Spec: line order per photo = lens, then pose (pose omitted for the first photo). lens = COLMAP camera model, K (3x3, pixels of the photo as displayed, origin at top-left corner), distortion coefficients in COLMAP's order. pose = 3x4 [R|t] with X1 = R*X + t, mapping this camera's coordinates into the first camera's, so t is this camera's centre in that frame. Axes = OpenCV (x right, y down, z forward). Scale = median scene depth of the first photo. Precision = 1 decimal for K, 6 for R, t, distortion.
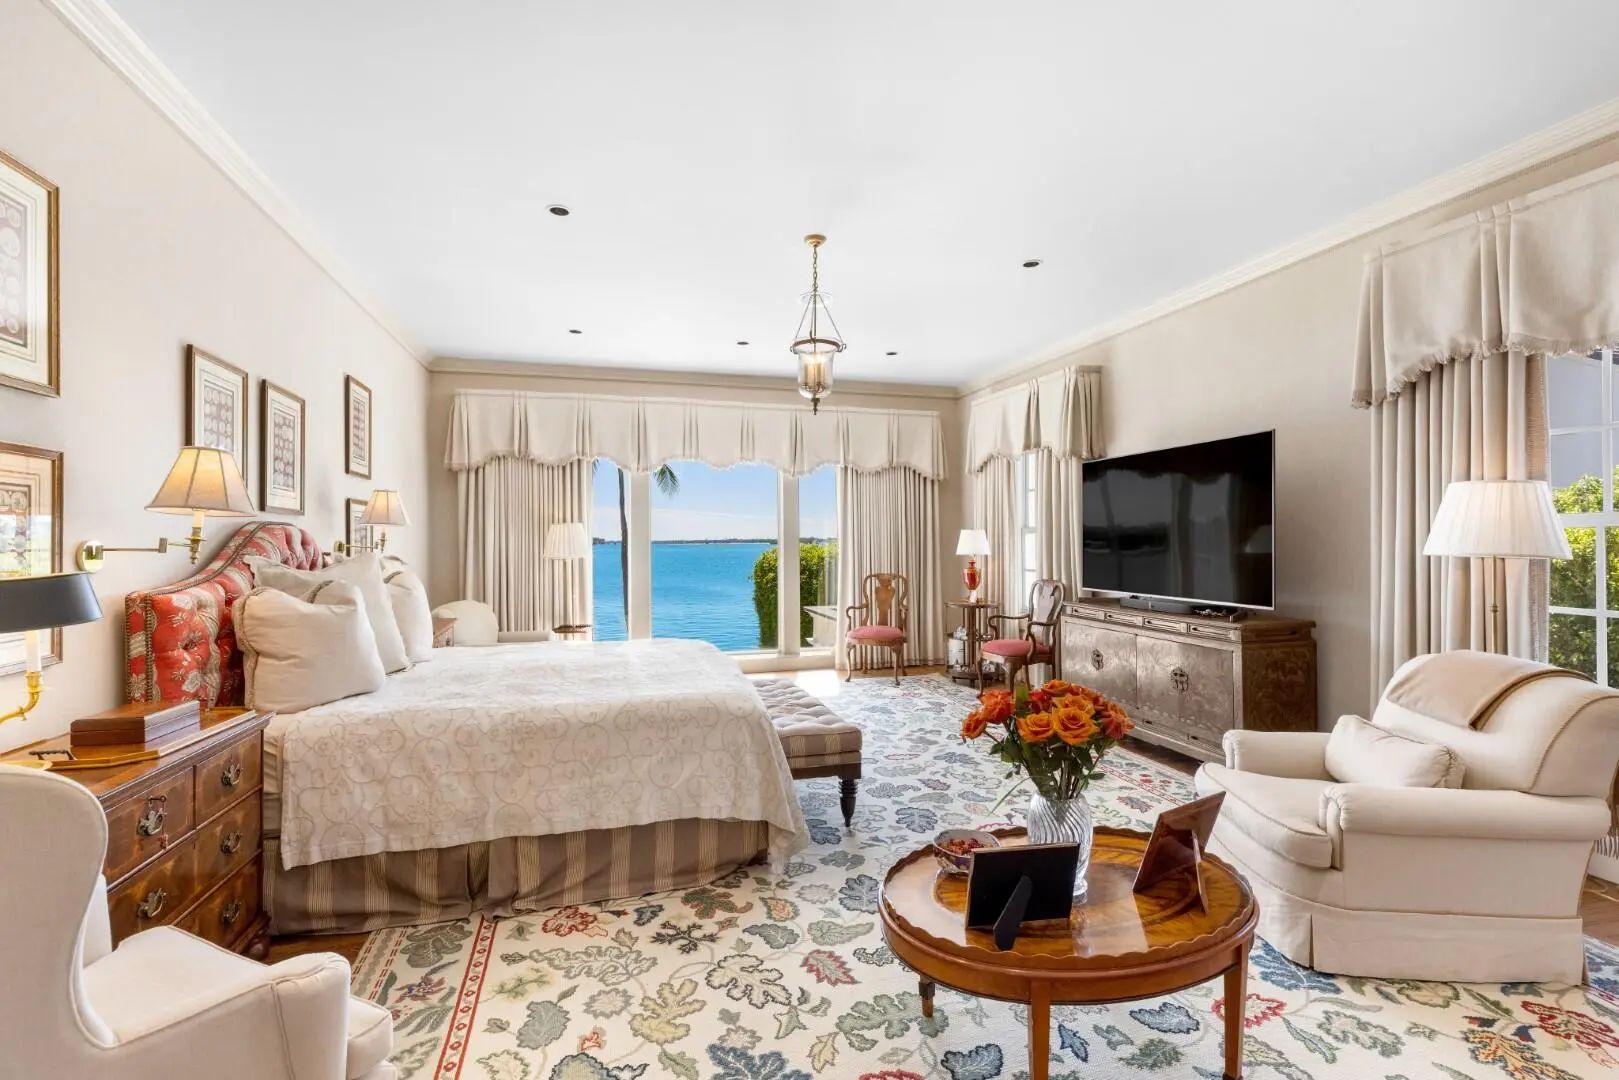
lens RADIAL K [[722.8, 0, 810.0], [0, 722.8, 539.7], [0, 0, 1]] dist [0.001412, 0.000103]
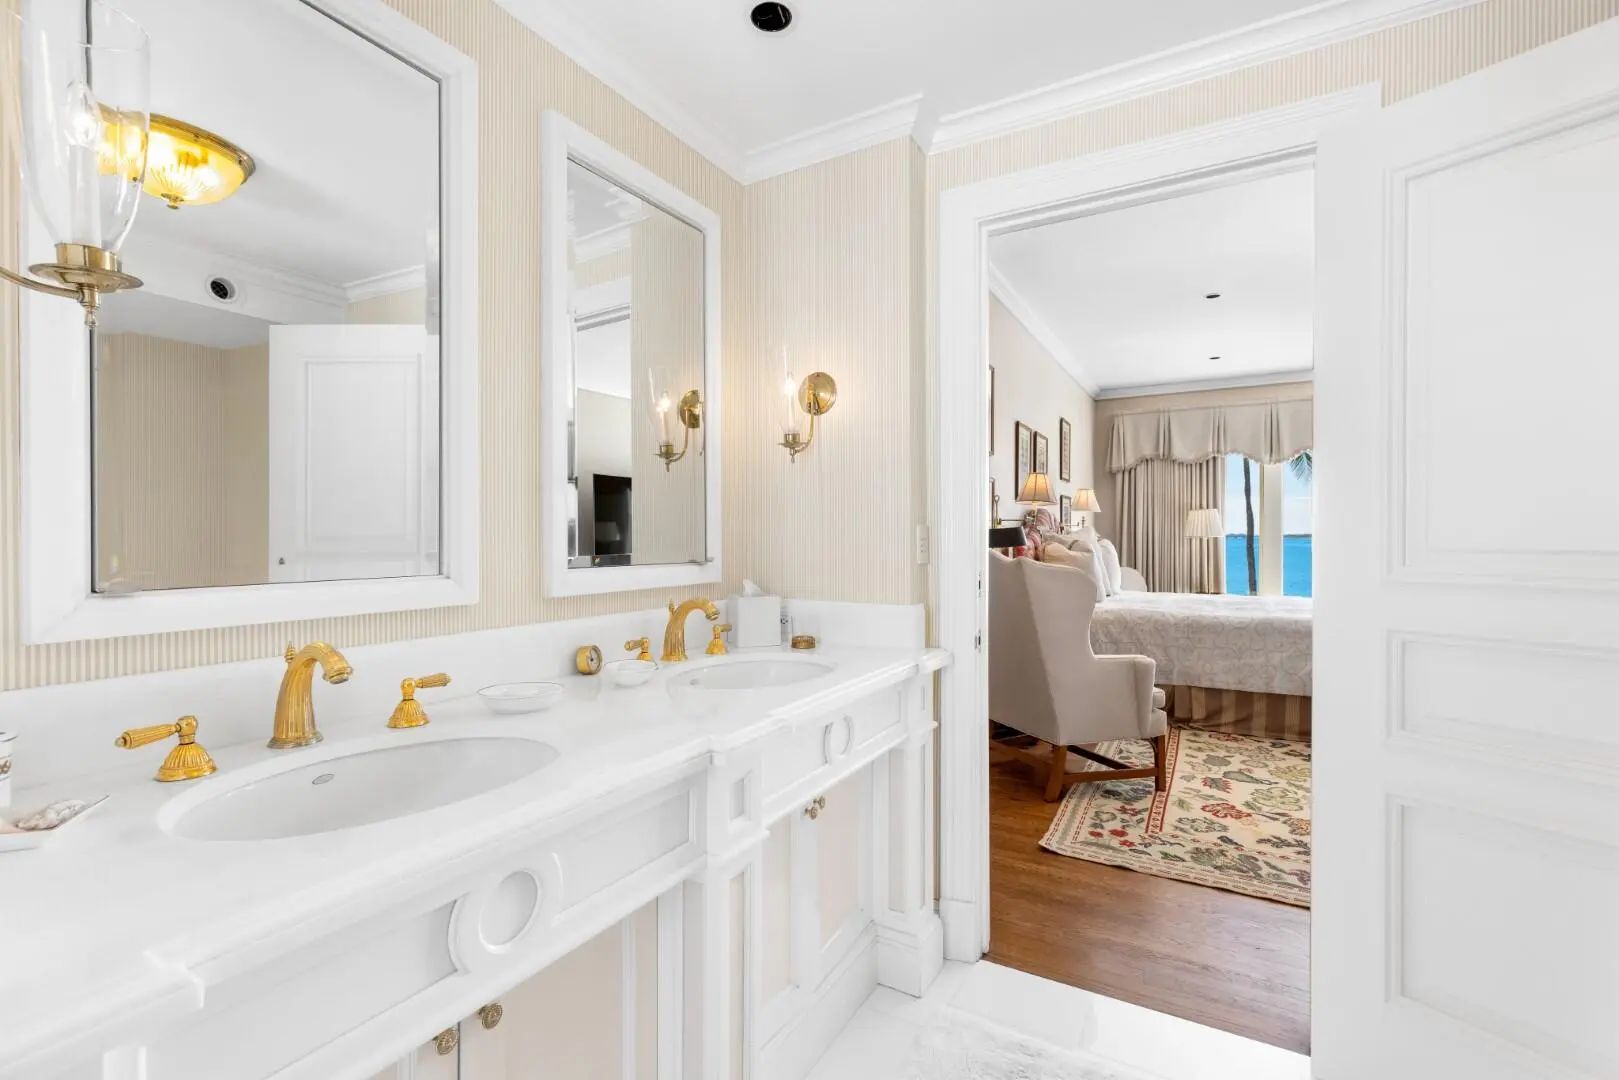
lens RADIAL K [[722.8, 0, 809.1], [0, 722.8, 539.2], [0, 0, 1]] dist [0.001412, 0.000103]
pose [[0.698483, 0.005526, -0.715605, 0.185189], [-0.000485, 0.999974, 0.007249, 0.047345], [0.715627, -0.004716, 0.698467, -0.831896]]
